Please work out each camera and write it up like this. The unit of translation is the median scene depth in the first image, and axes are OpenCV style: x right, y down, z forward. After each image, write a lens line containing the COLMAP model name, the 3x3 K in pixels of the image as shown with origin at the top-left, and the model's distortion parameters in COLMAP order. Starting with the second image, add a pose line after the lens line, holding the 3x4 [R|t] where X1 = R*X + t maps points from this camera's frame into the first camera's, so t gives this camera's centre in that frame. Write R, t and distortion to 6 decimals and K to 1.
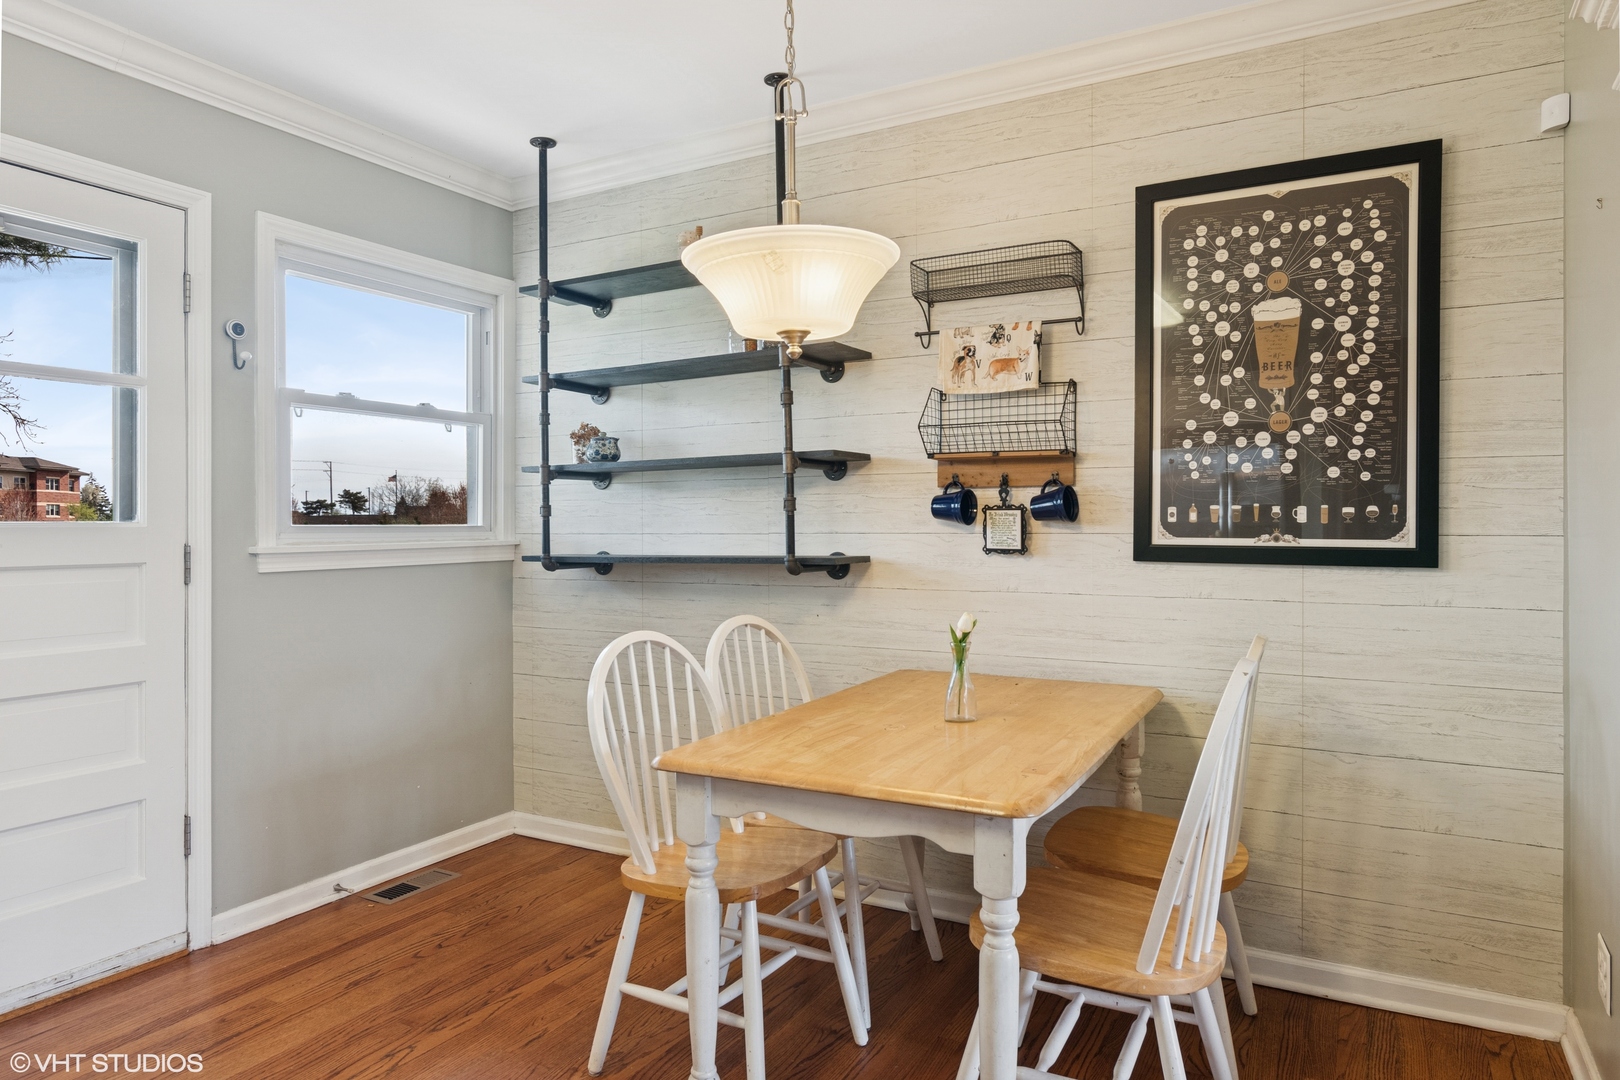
lens RADIAL K [[989.1, 0, 810.0], [0, 989.1, 540.0], [0, 0, 1]] dist [0.001187, 0.000880]
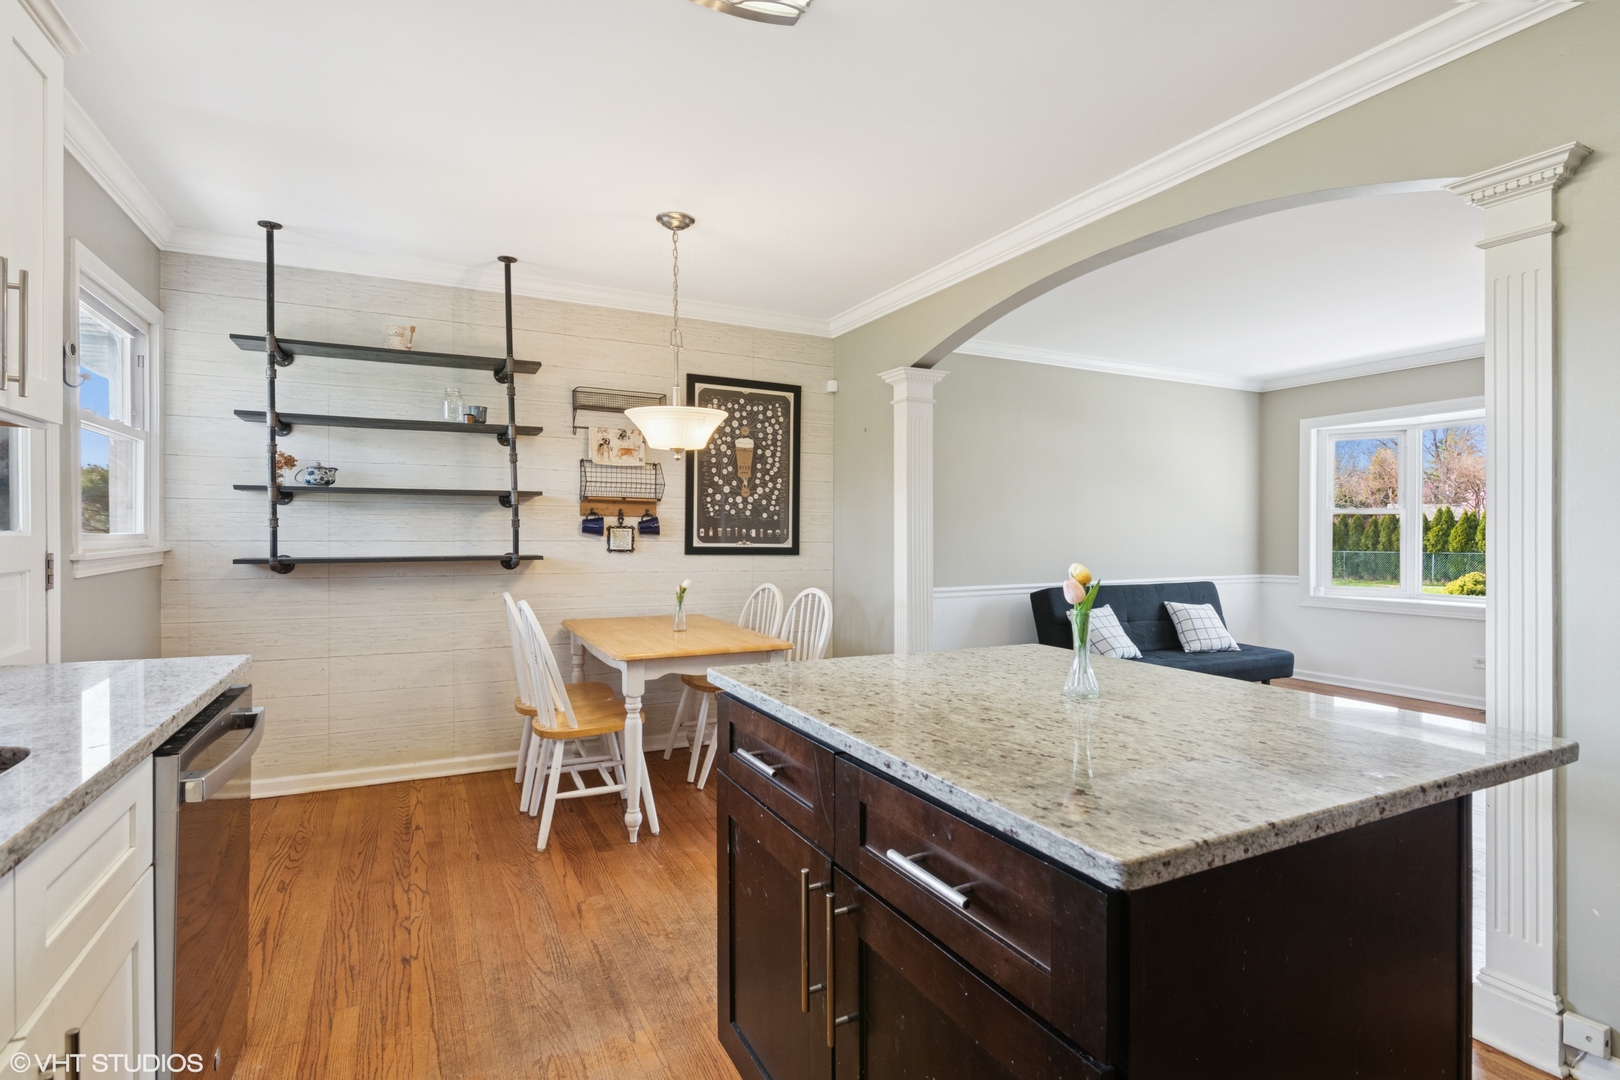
lens RADIAL K [[805.3, 0, 810.0], [0, 805.3, 540.0], [0, 0, 1]] dist [-0.003309, -0.000376]
pose [[0.567064, 0.000183, 0.823673, -0.955737], [0.001884, 0.999997, -0.001519, -0.006484], [-0.823671, 0.002413, 0.567062, -0.171356]]
